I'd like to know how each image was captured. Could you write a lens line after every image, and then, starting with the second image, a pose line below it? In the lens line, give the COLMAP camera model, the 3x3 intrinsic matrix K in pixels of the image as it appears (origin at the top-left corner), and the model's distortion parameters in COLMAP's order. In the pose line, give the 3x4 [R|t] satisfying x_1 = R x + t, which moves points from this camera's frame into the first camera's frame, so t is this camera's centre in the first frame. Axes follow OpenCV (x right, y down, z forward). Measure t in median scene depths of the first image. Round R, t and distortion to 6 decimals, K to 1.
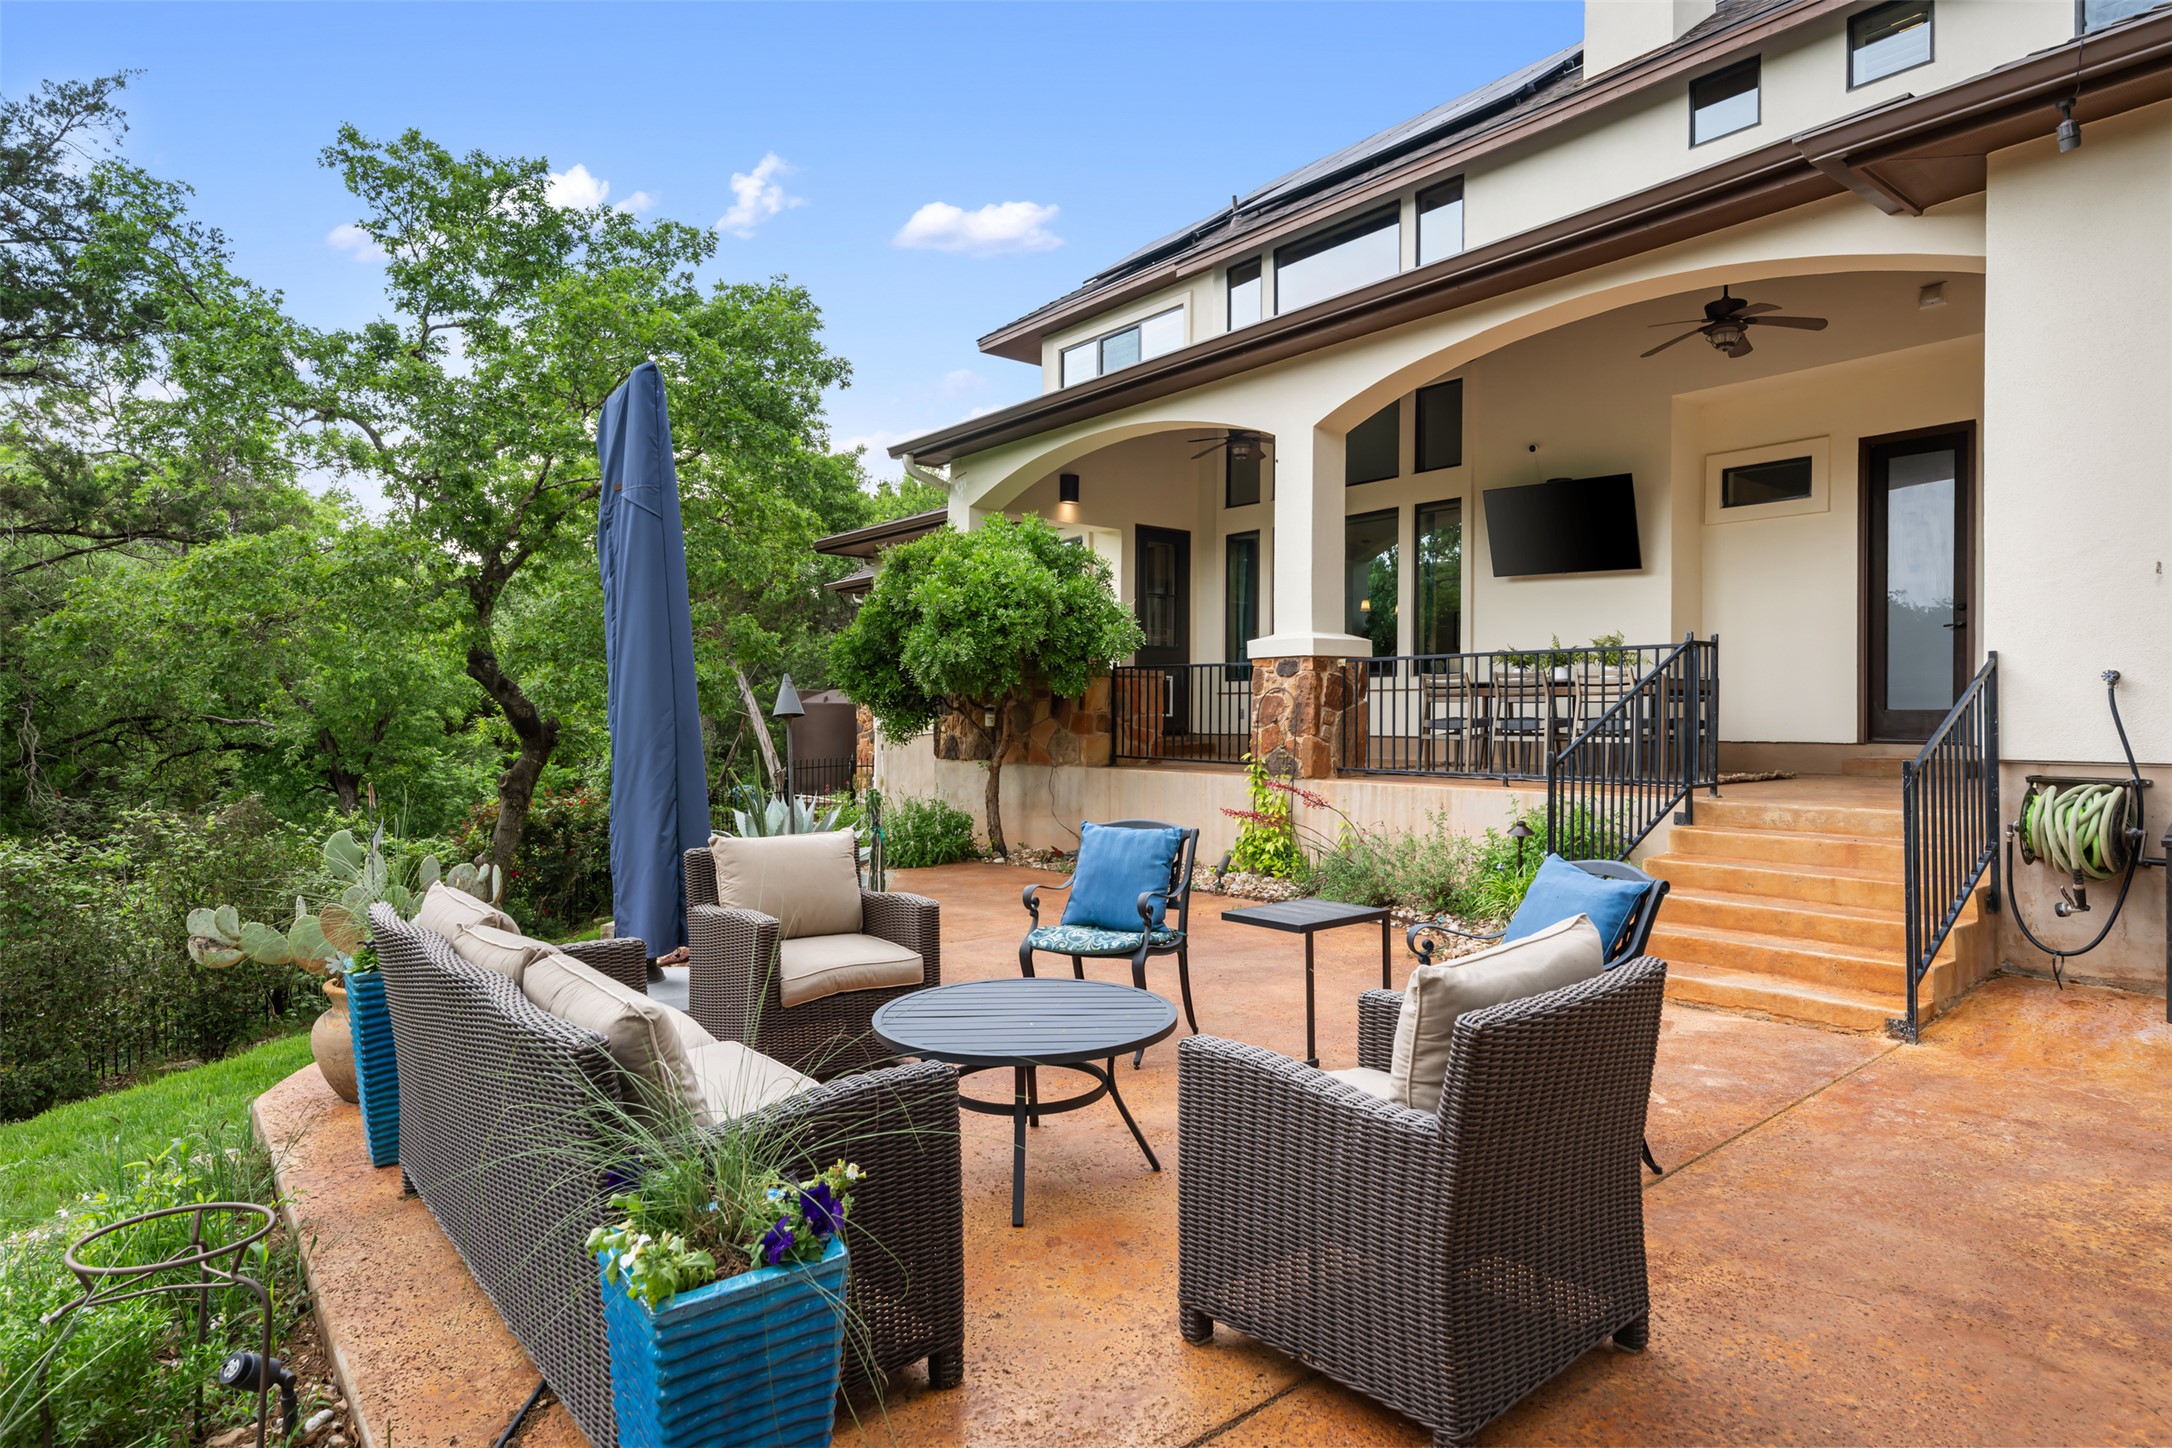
lens RADIAL K [[1196.4, 0, 1029.4], [0, 1196.4, 725.2], [0, 0, 1]] dist [0.001426, 0.000272]
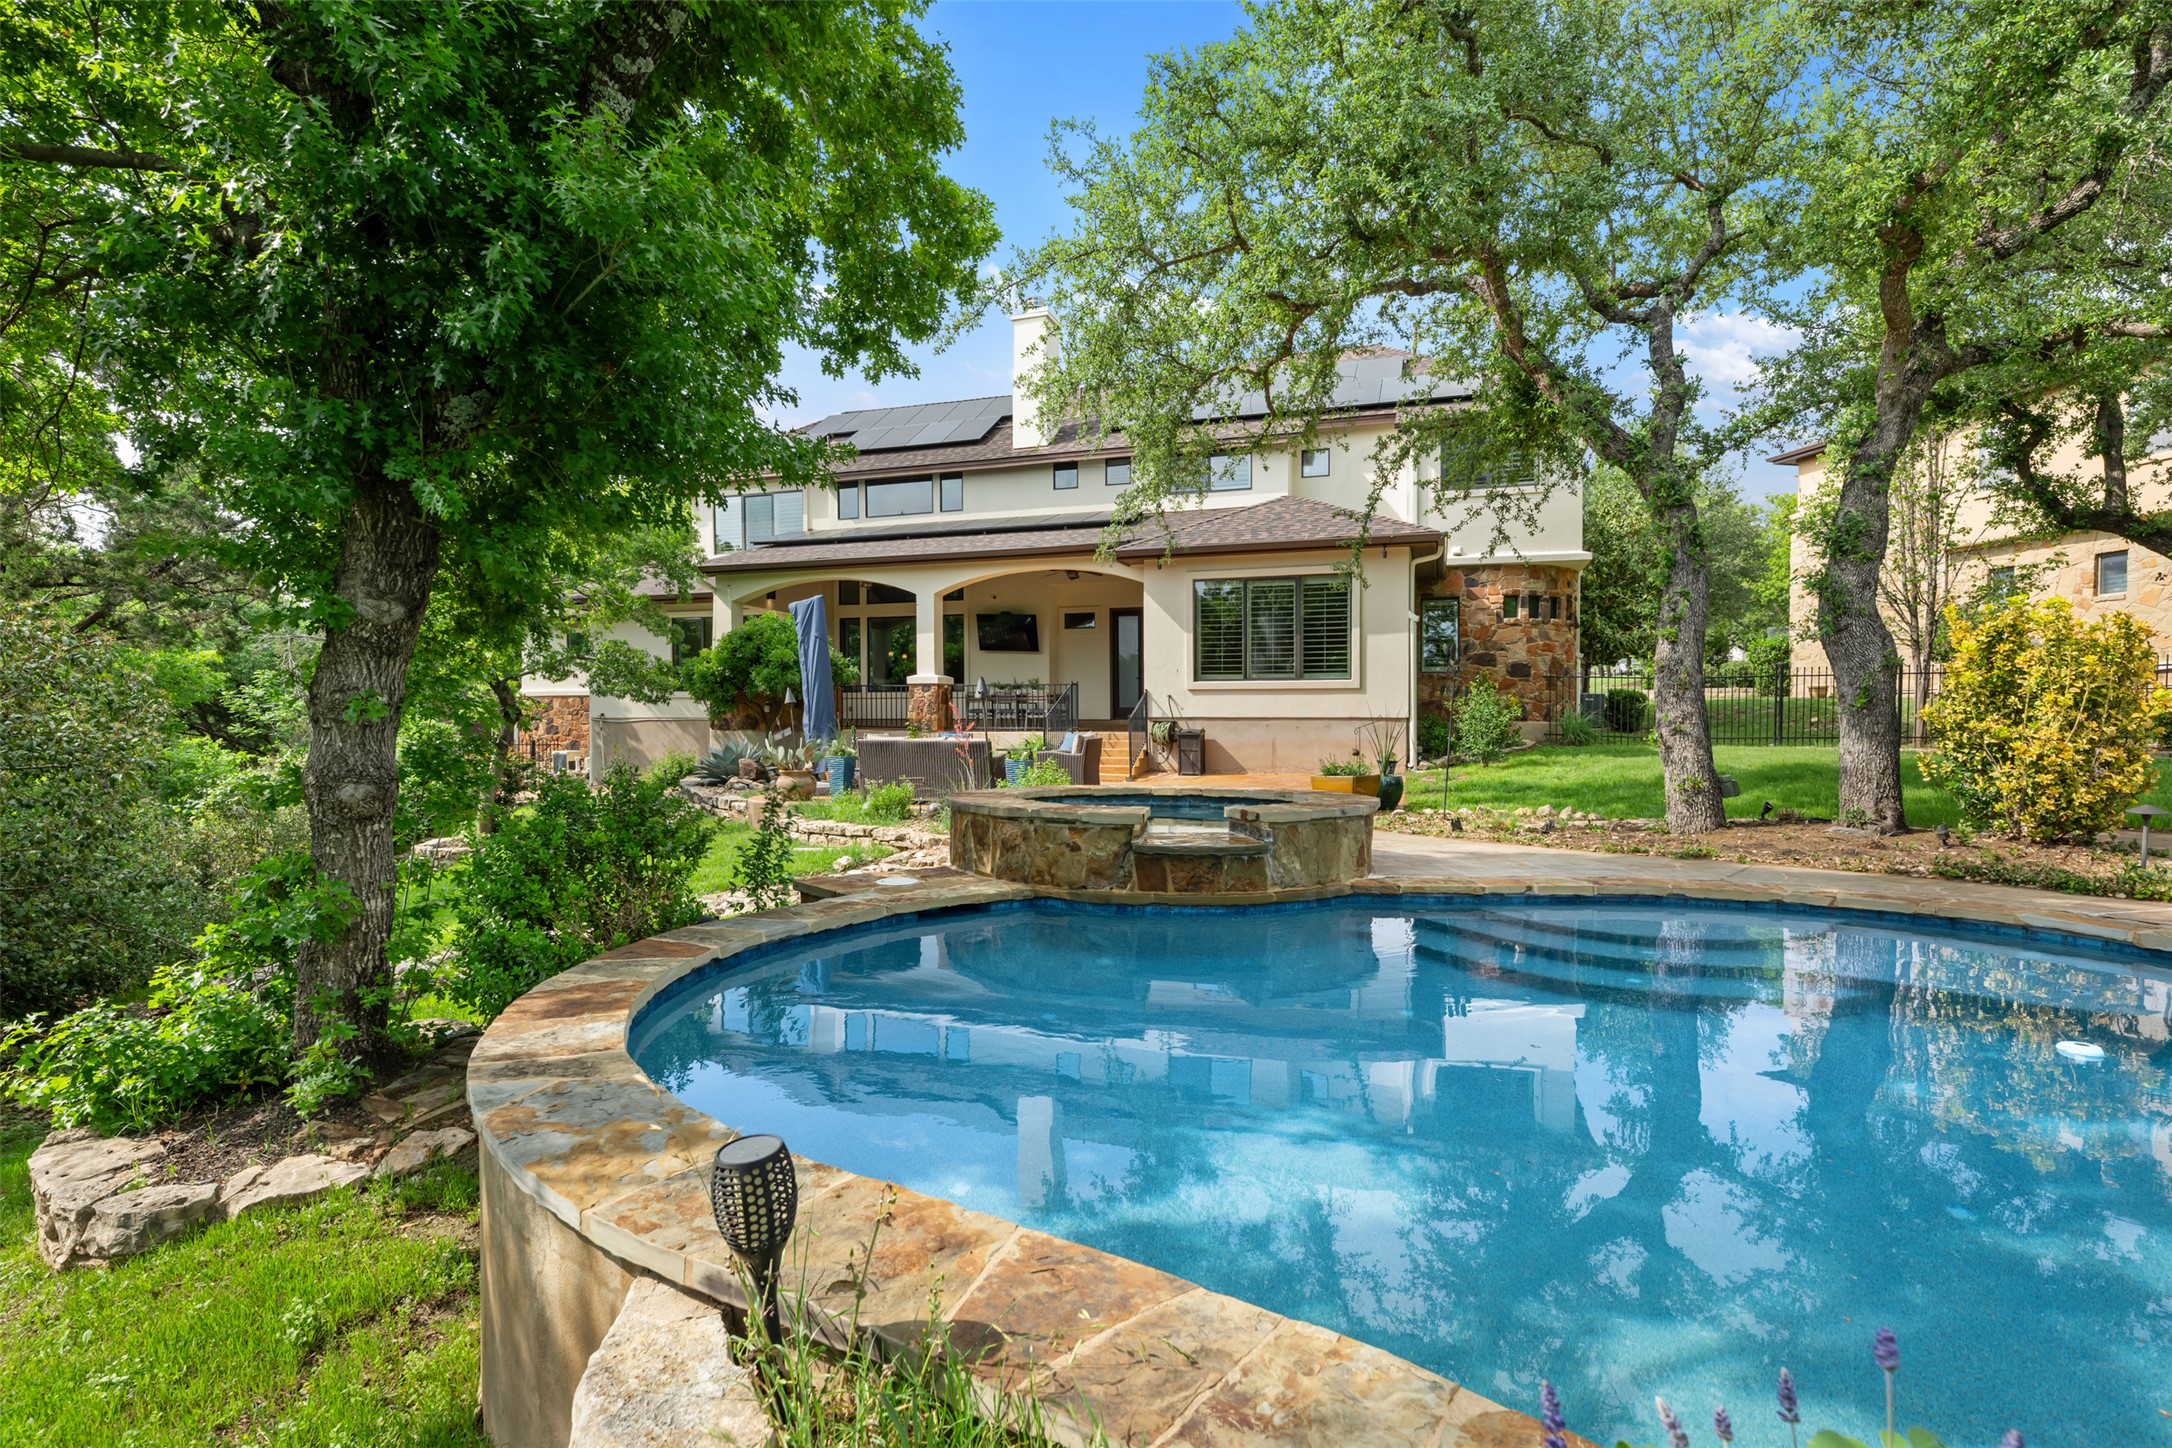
lens RADIAL K [[1021.3, 0, 1086.0], [0, 1021.3, 724.0], [0, 0, 1]] dist [0.000623, 0.000100]
pose [[0.822640, 0.002304, 0.568558, -0.697860], [0.007409, 0.999863, -0.014772, 0.059530], [-0.568514, 0.016365, 0.822511, -0.910345]]
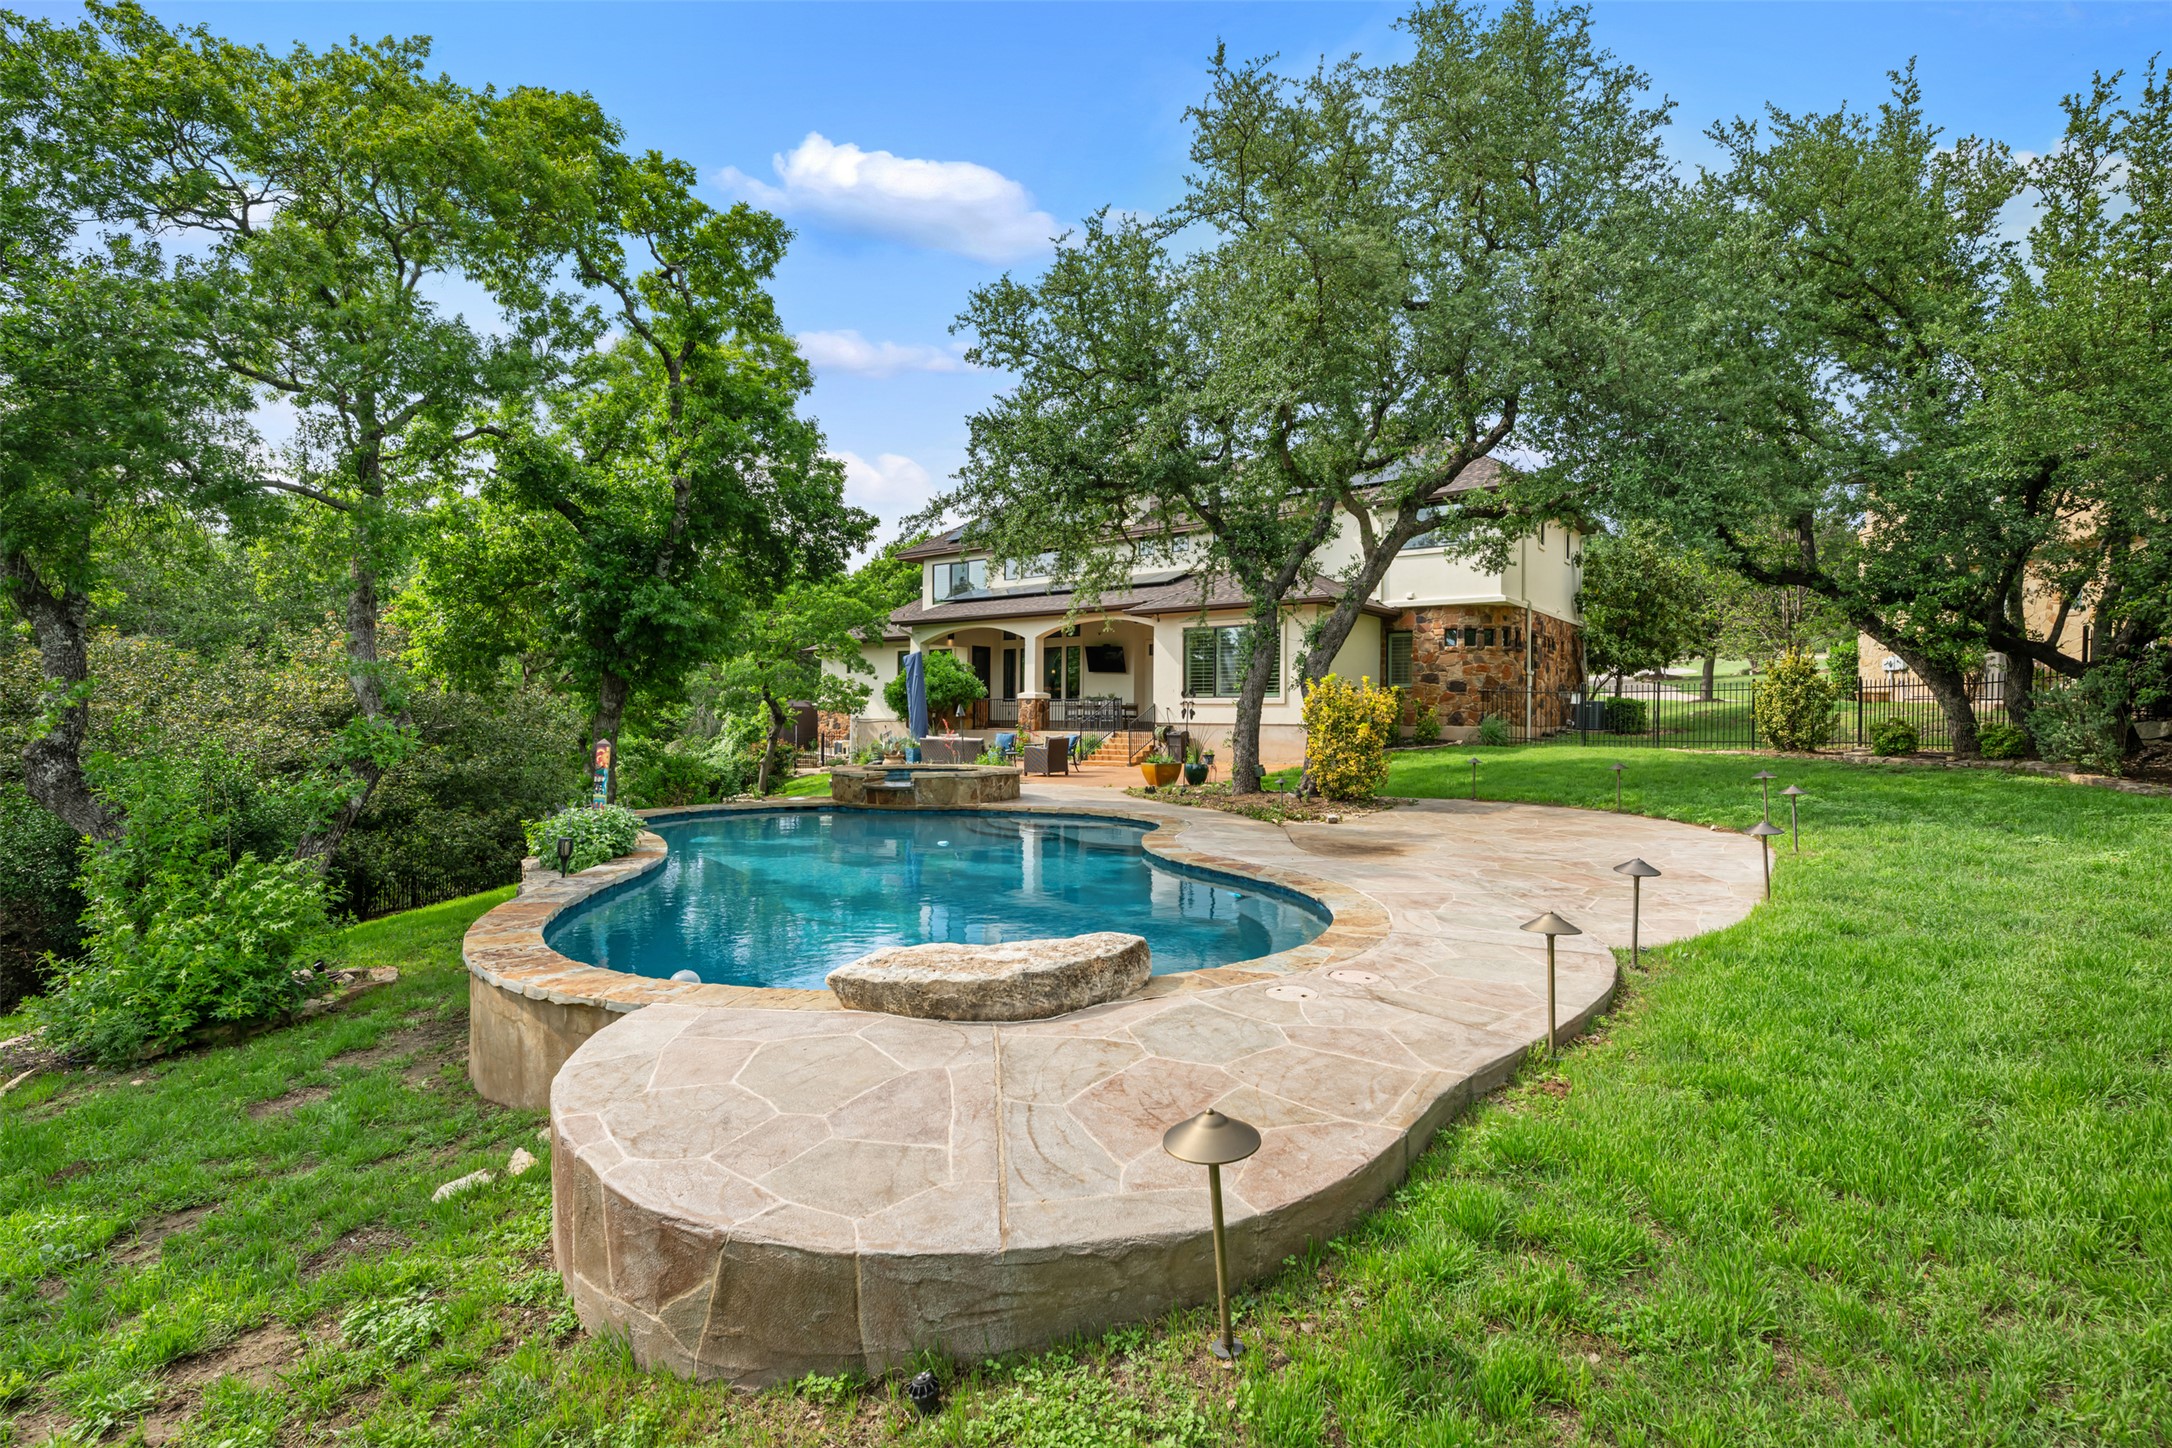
lens RADIAL K [[1021.3, 0, 1086.0], [0, 1021.3, 724.0], [0, 0, 1]] dist [0.000623, 0.000100]
pose [[0.959252, 0.001200, 0.282550, -0.493518], [0.000361, 0.999985, -0.005474, 0.039344], [-0.282552, 0.005353, 0.959237, -2.028665]]
